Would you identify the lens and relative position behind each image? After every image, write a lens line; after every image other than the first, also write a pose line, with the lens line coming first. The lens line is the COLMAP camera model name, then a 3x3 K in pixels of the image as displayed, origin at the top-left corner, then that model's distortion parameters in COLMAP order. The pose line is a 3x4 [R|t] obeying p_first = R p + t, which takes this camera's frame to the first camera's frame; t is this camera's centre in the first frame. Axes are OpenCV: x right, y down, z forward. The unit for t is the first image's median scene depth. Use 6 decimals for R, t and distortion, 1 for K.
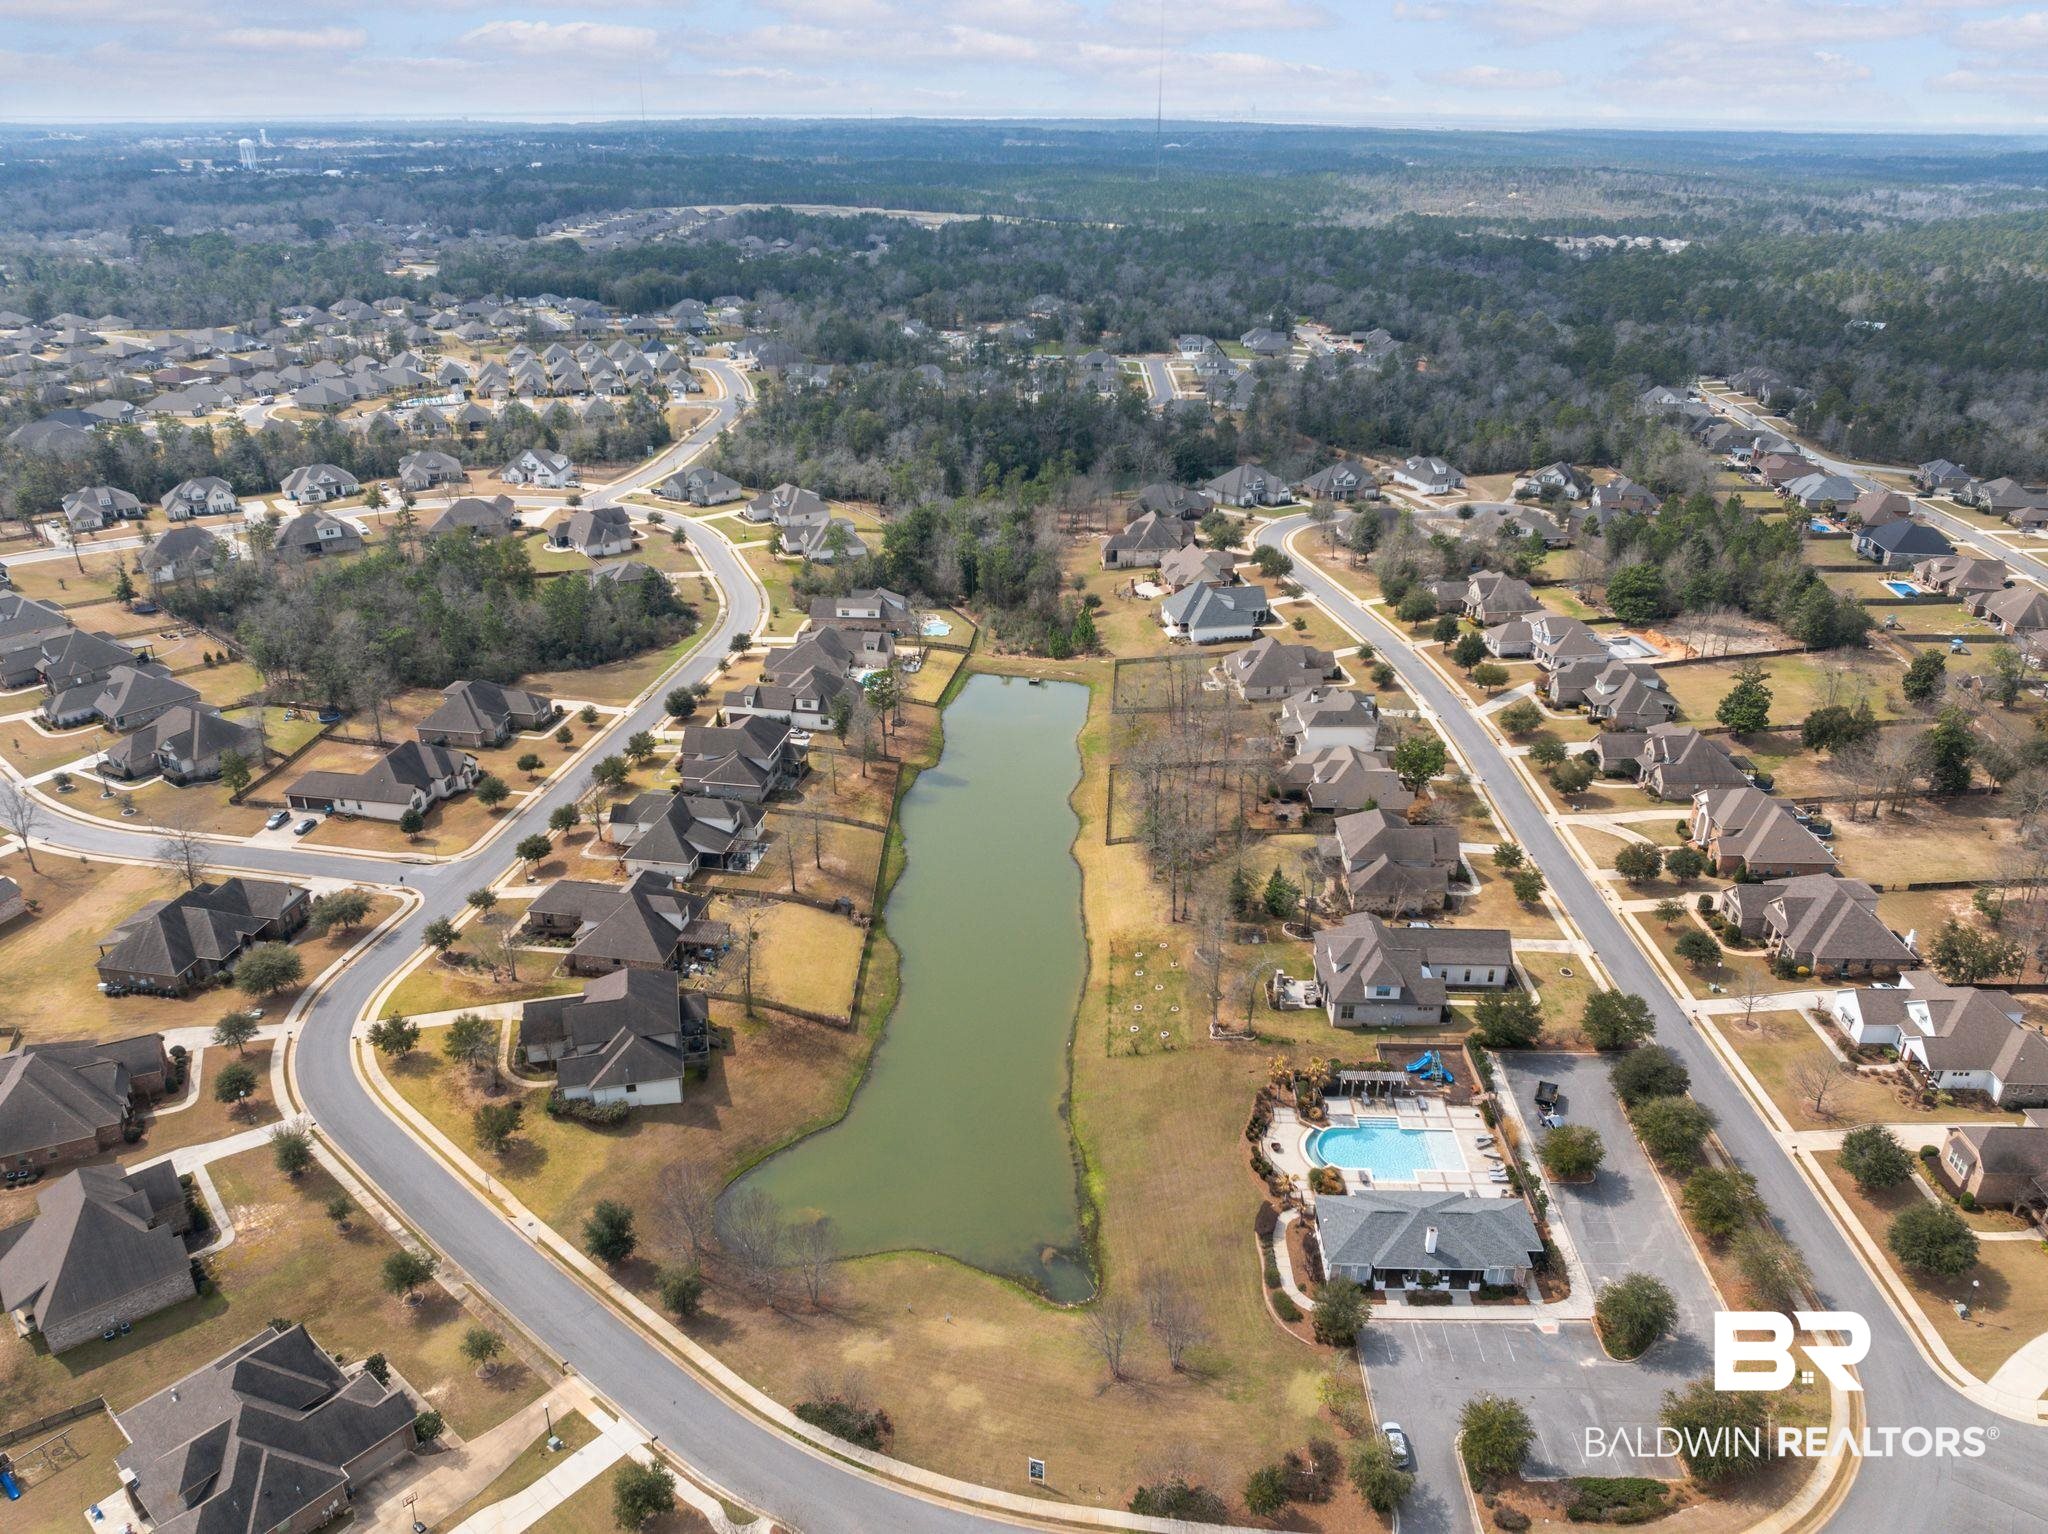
lens RADIAL K [[1433.2, 0, 1024.8], [0, 1433.2, 760.6], [0, 0, 1]] dist [-0.039295, 0.003382]
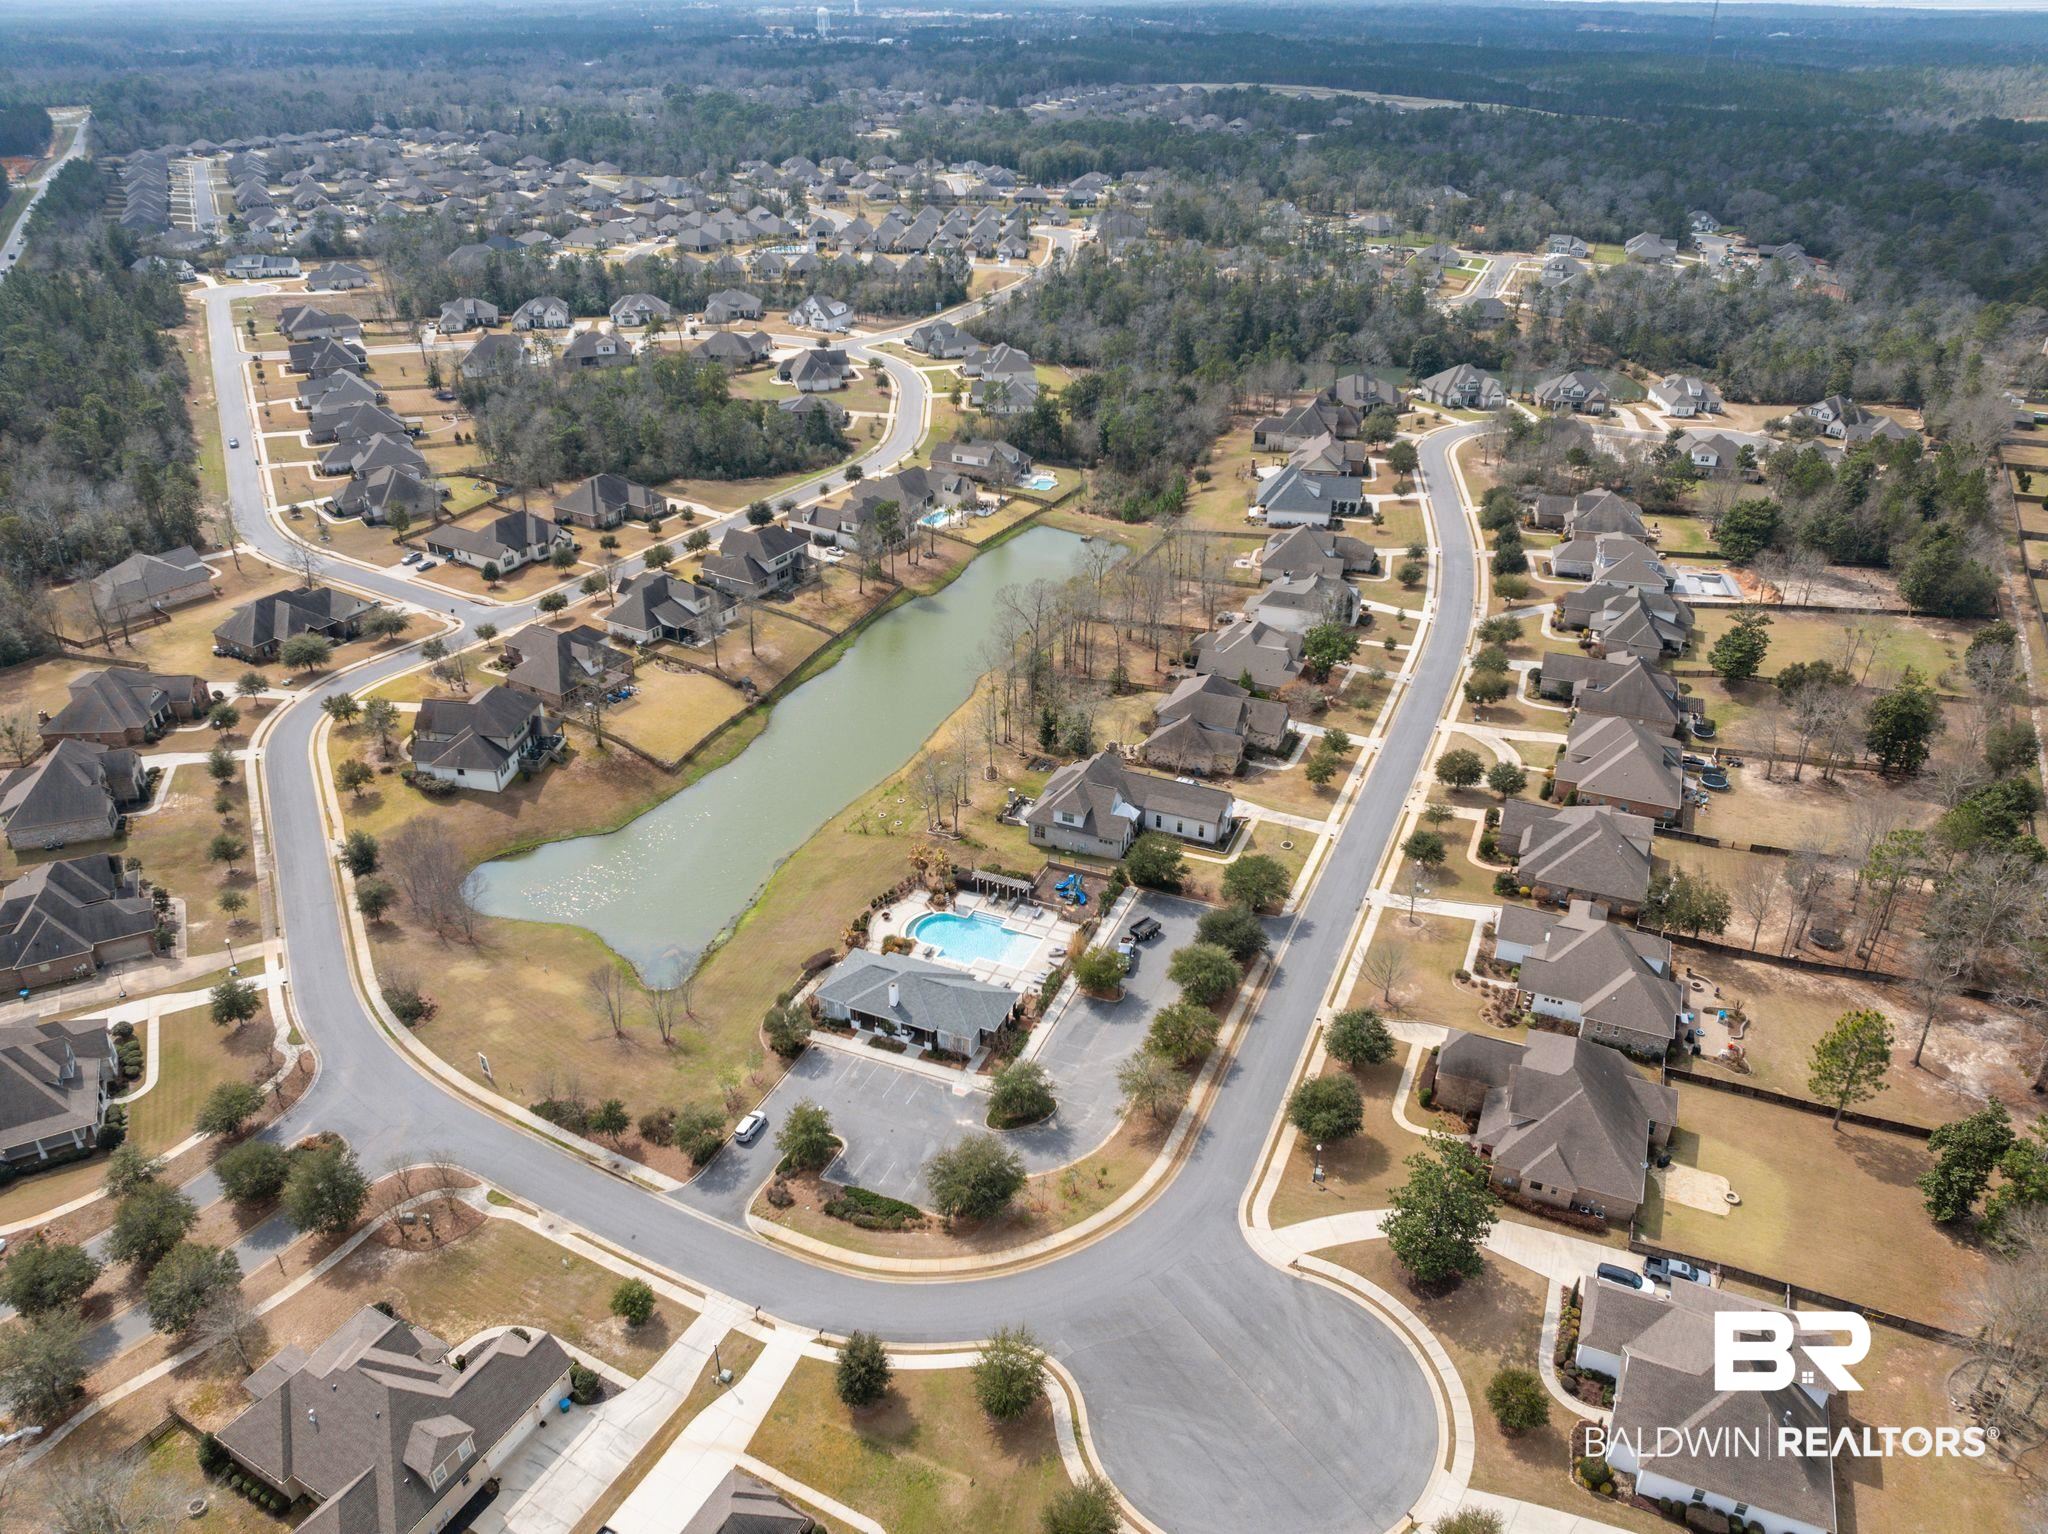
lens RADIAL K [[1433.2, 0, 1024.8], [0, 1433.2, 760.6], [0, 0, 1]] dist [-0.039295, 0.003382]
pose [[0.931521, 0.174092, -0.319312, 0.532384], [-0.150964, 0.983866, 0.096010, 0.018622], [0.330875, -0.041230, 0.942774, -0.031789]]
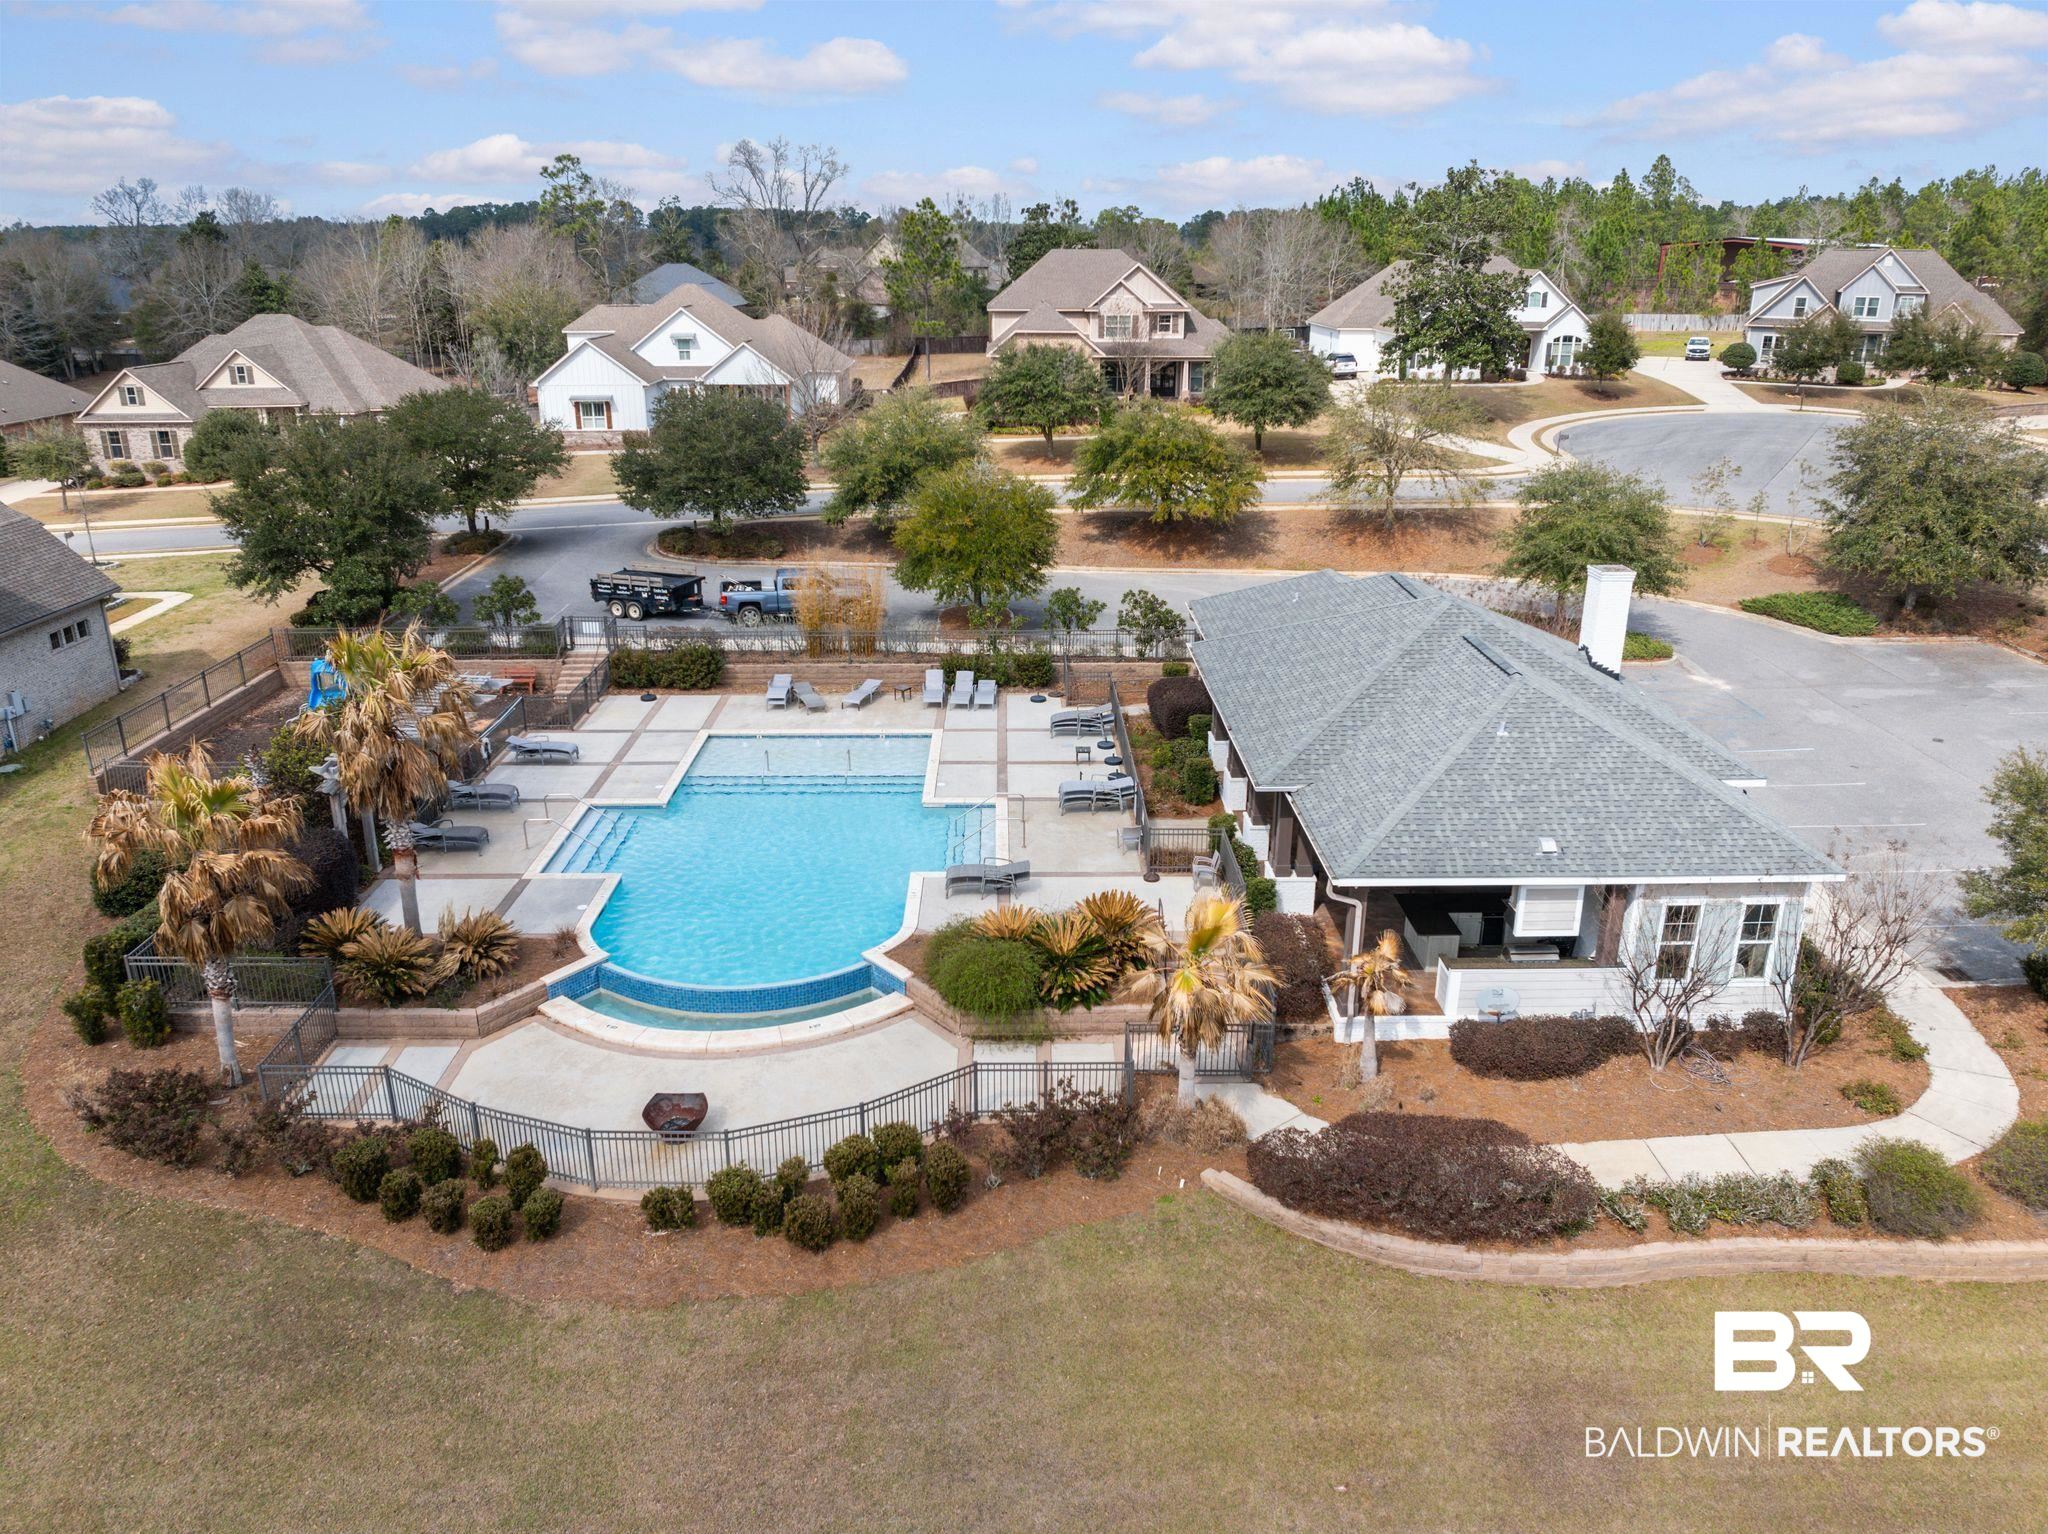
lens RADIAL K [[1433.2, 0, 1024.8], [0, 1433.2, 760.6], [0, 0, 1]] dist [-0.039295, 0.003382]
pose [[-0.050704, -0.343911, 0.937632, 0.036060], [0.415692, 0.846382, 0.332921, 0.172527], [-0.908091, 0.406647, 0.100046, 0.798282]]
